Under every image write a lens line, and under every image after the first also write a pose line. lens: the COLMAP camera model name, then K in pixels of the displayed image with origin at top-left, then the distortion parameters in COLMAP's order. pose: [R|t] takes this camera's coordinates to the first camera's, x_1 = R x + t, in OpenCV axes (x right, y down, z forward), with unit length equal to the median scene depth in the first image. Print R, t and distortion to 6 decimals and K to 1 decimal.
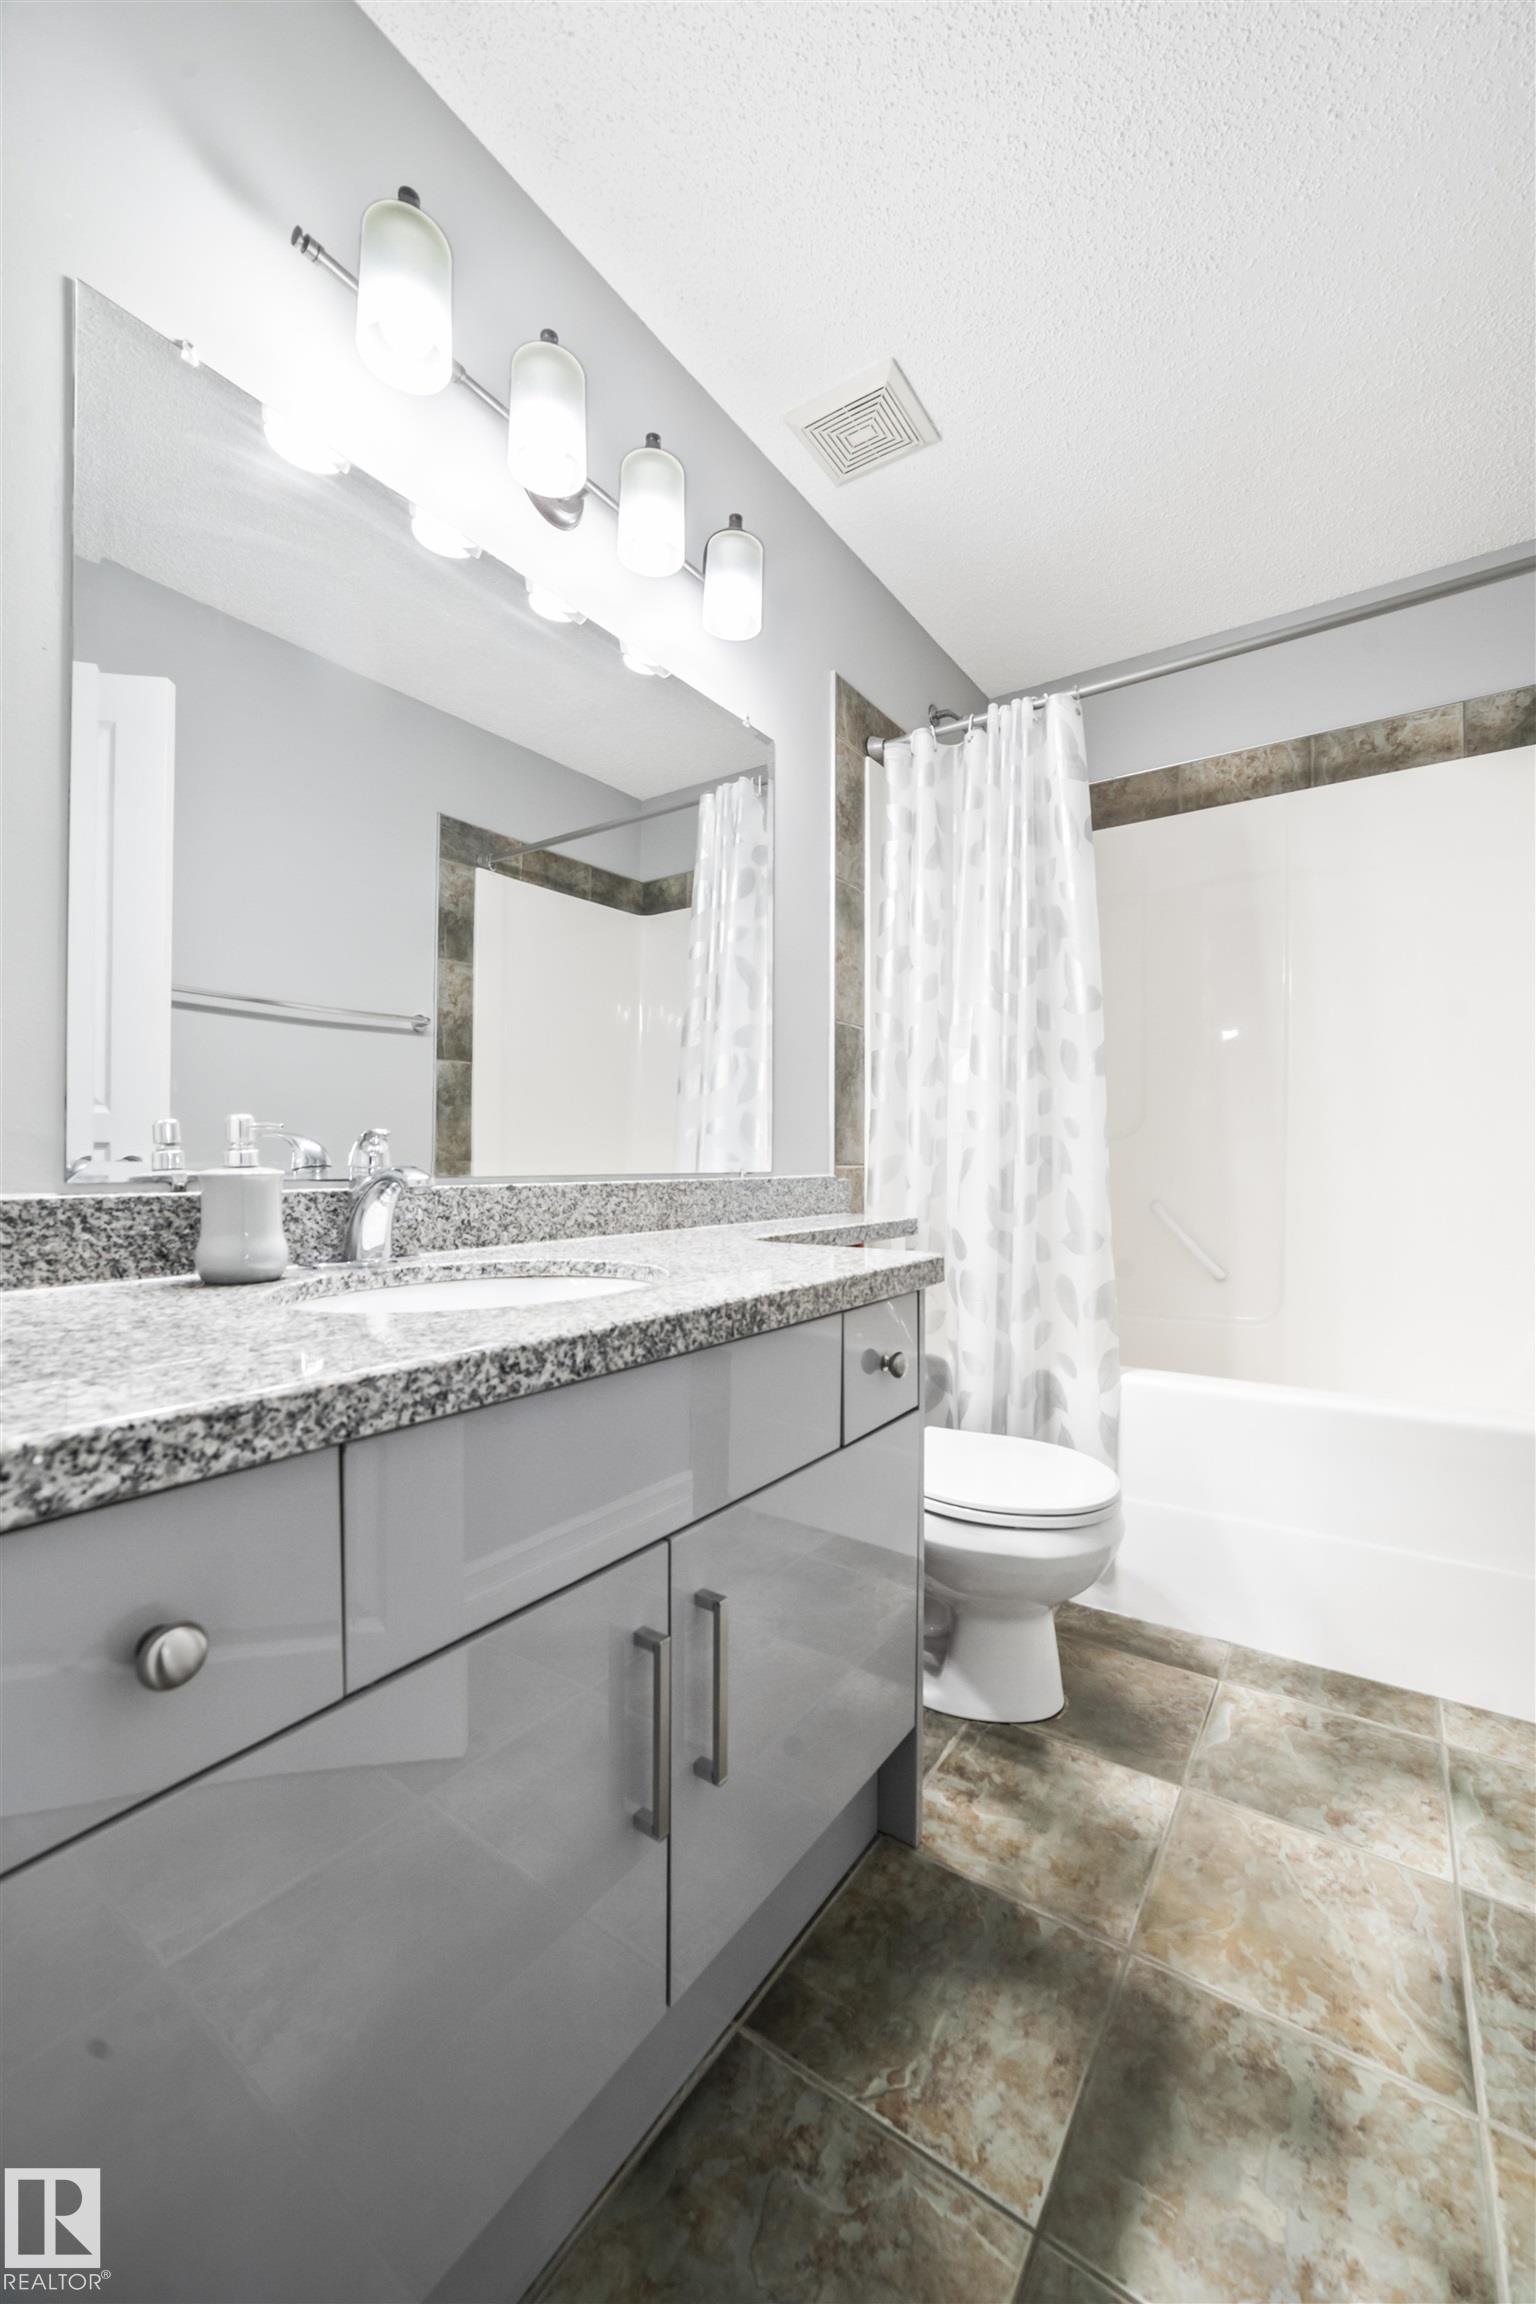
lens RADIAL K [[892.9, 0, 765.3], [0, 892.9, 1211.9], [0, 0, 1]] dist [-0.051238, 0.013431]
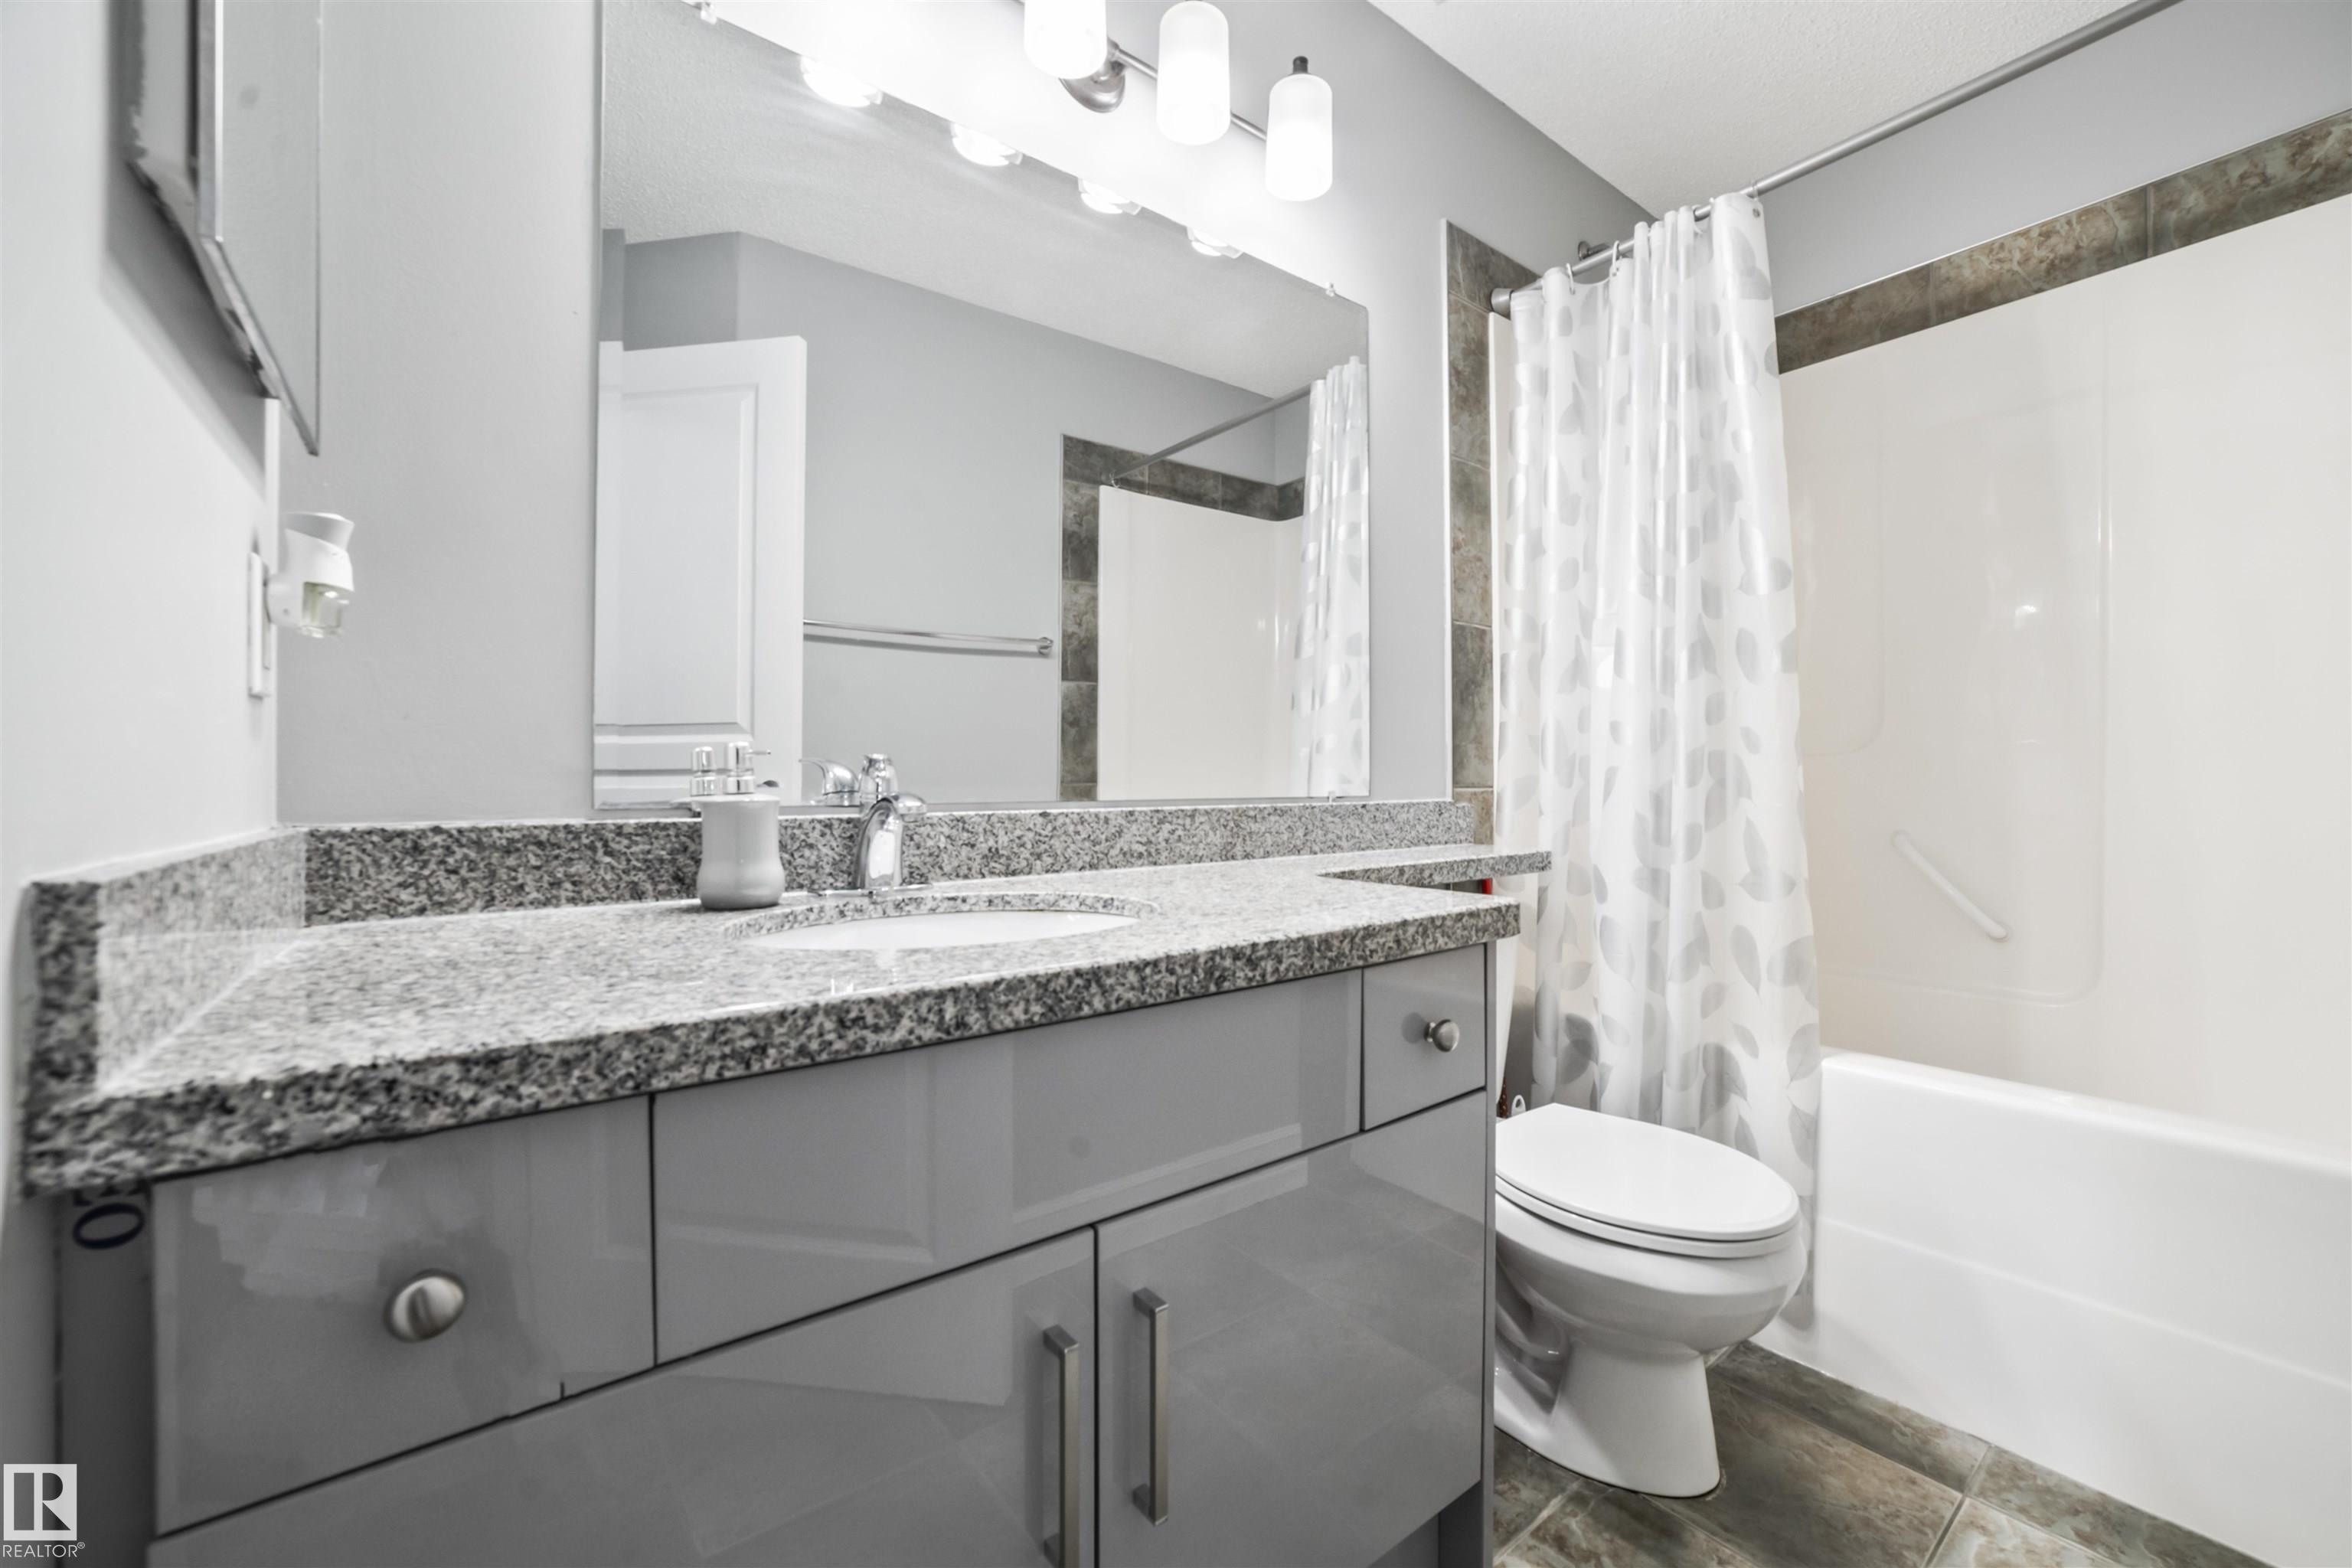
lens RADIAL K [[934.4, 0, 1167.3], [0, 934.4, 818.7], [0, 0, 1]] dist [-0.051359, 0.016691]
pose [[0.952706, 0.007303, -0.303807, 0.105579], [-0.012365, 0.999815, -0.014743, -0.006924], [0.303643, 0.017803, 0.952620, 0.071813]]
